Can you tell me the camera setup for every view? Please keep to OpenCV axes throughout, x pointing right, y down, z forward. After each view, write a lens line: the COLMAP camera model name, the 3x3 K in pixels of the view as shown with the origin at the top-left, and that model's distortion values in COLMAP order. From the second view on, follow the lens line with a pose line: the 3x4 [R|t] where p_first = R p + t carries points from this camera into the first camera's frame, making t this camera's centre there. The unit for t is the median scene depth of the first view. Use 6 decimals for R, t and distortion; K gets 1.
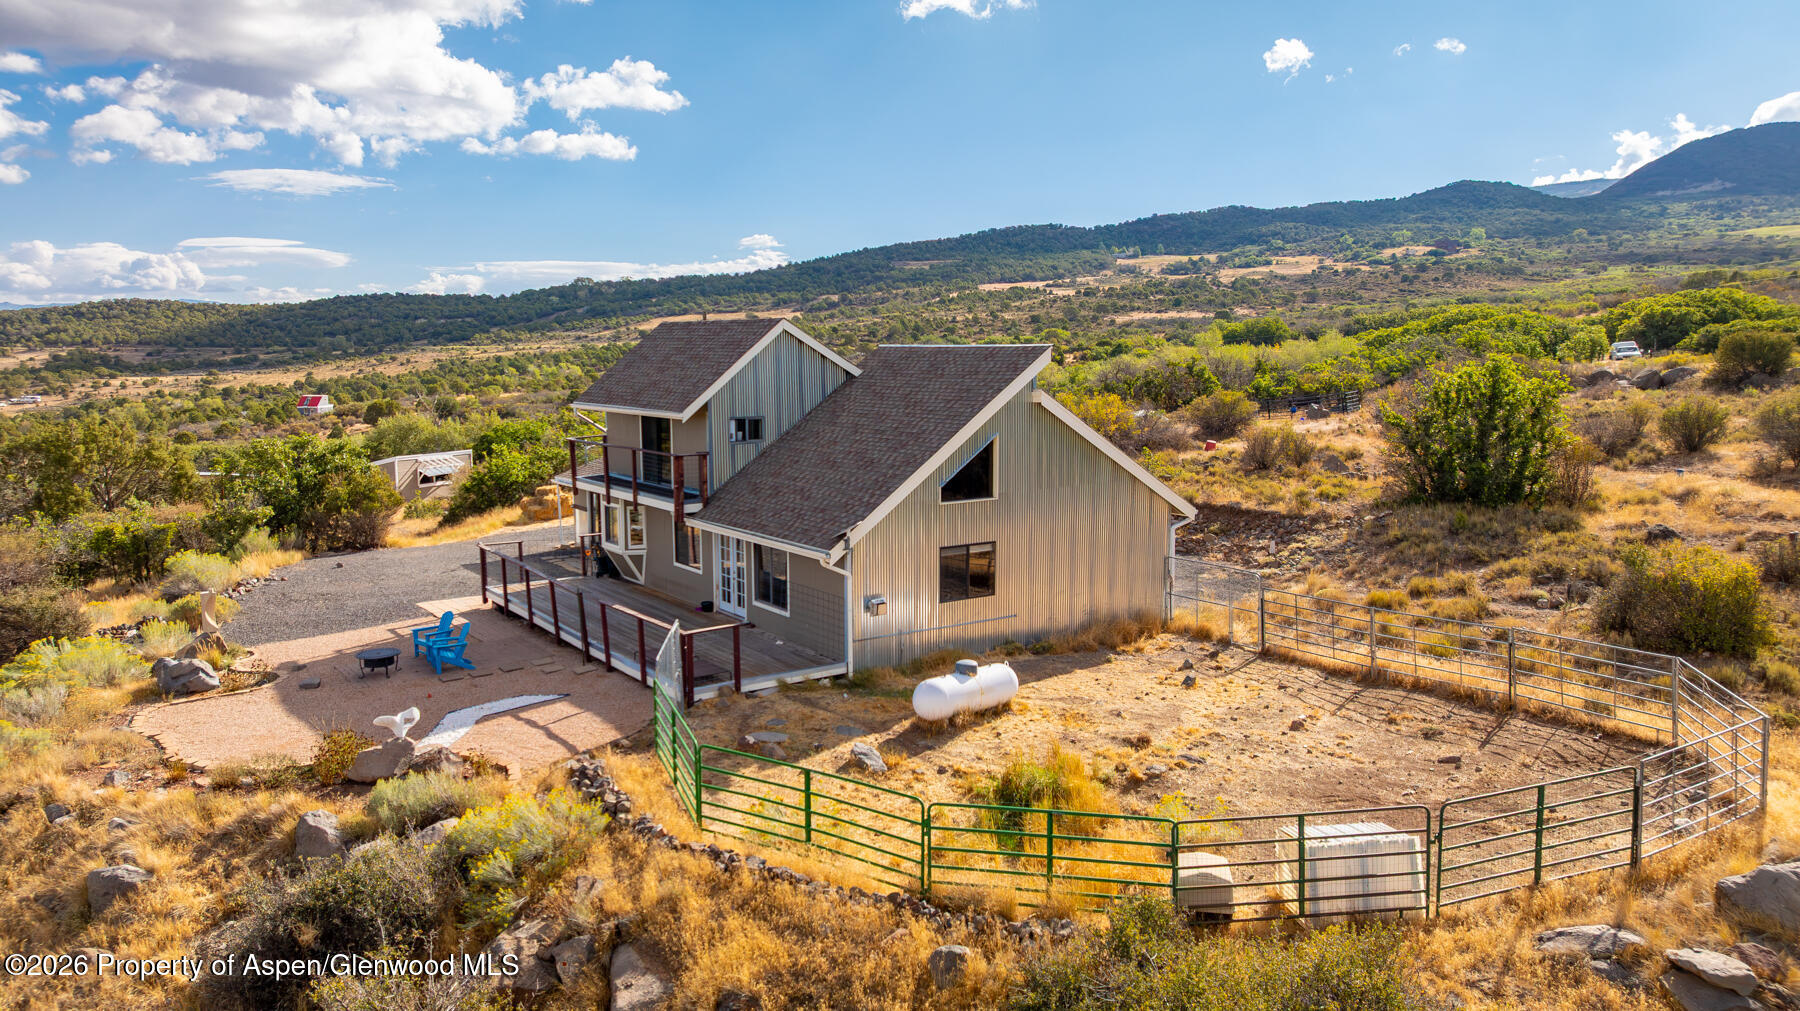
lens RADIAL K [[1262.7, 0, 900.0], [0, 1262.7, 505.5], [0, 0, 1]] dist [-0.021946, -0.002322]
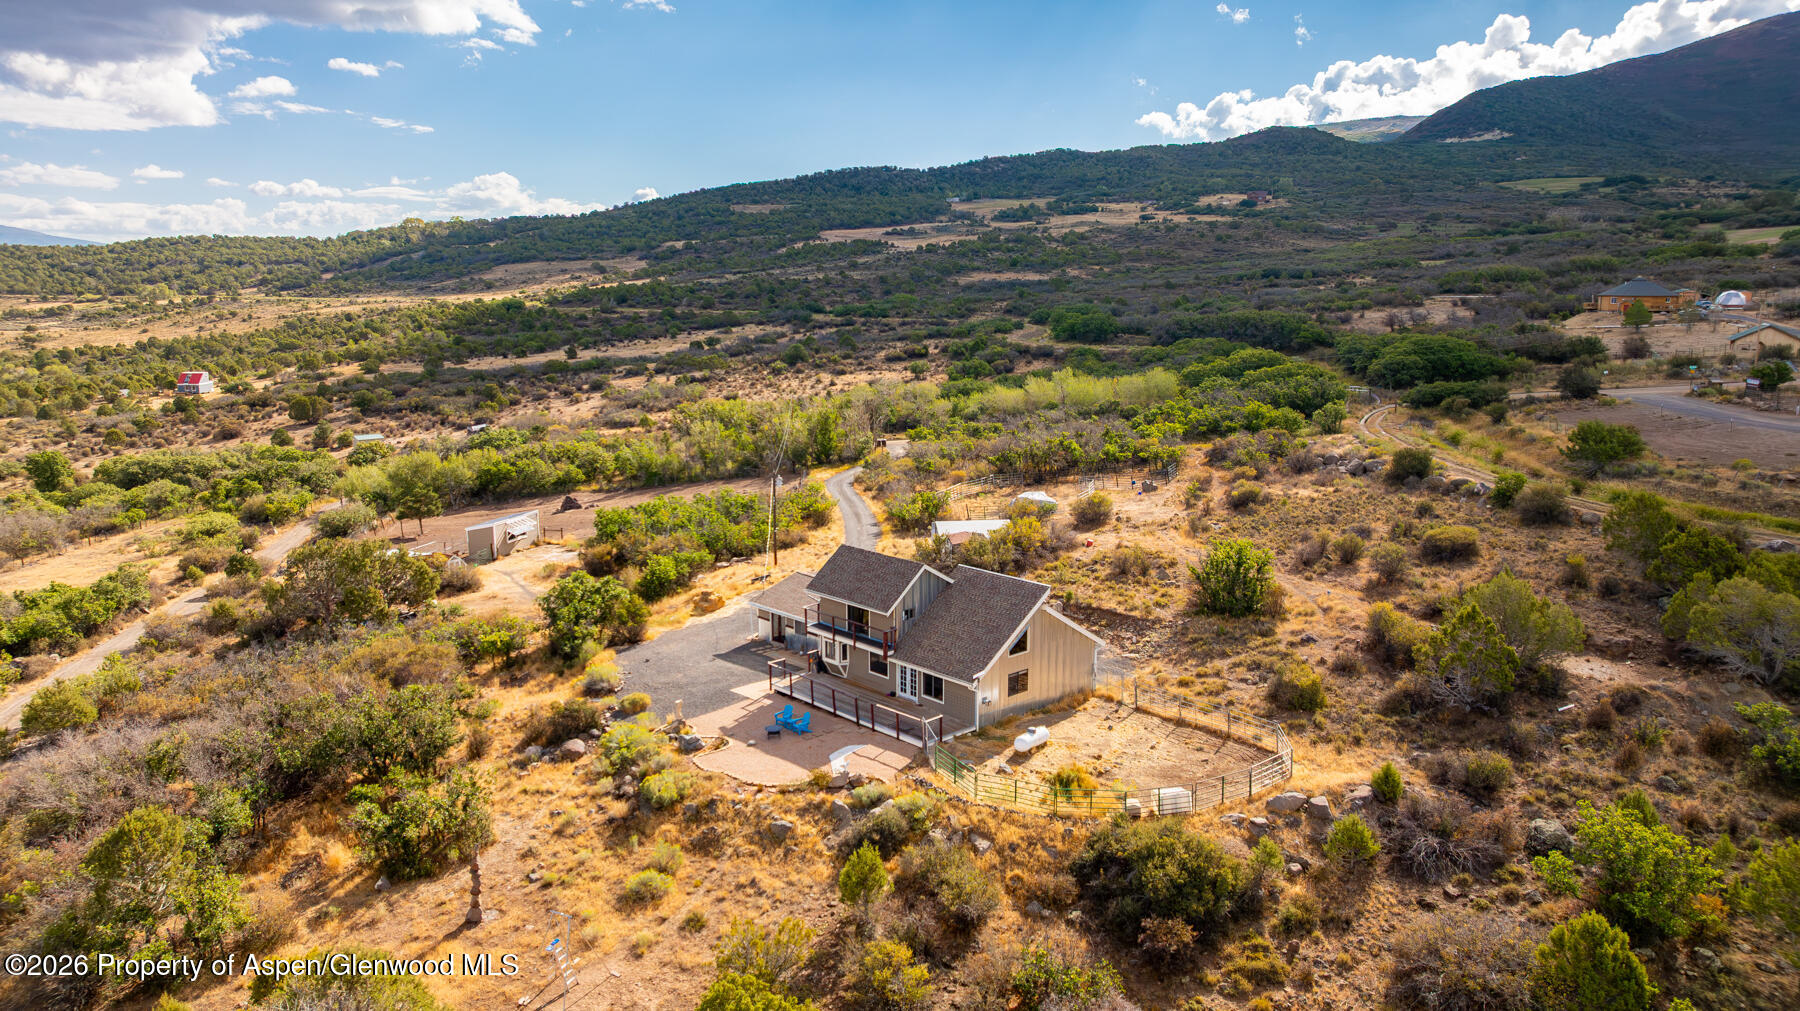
lens RADIAL K [[1262.7, 0, 900.0], [0, 1262.7, 505.5], [0, 0, 1]] dist [-0.021946, -0.002322]
pose [[0.991144, -0.022265, 0.130912, -0.435925], [0.014892, 0.998261, 0.057035, -0.388976], [-0.131954, -0.054581, 0.989752, -1.217962]]
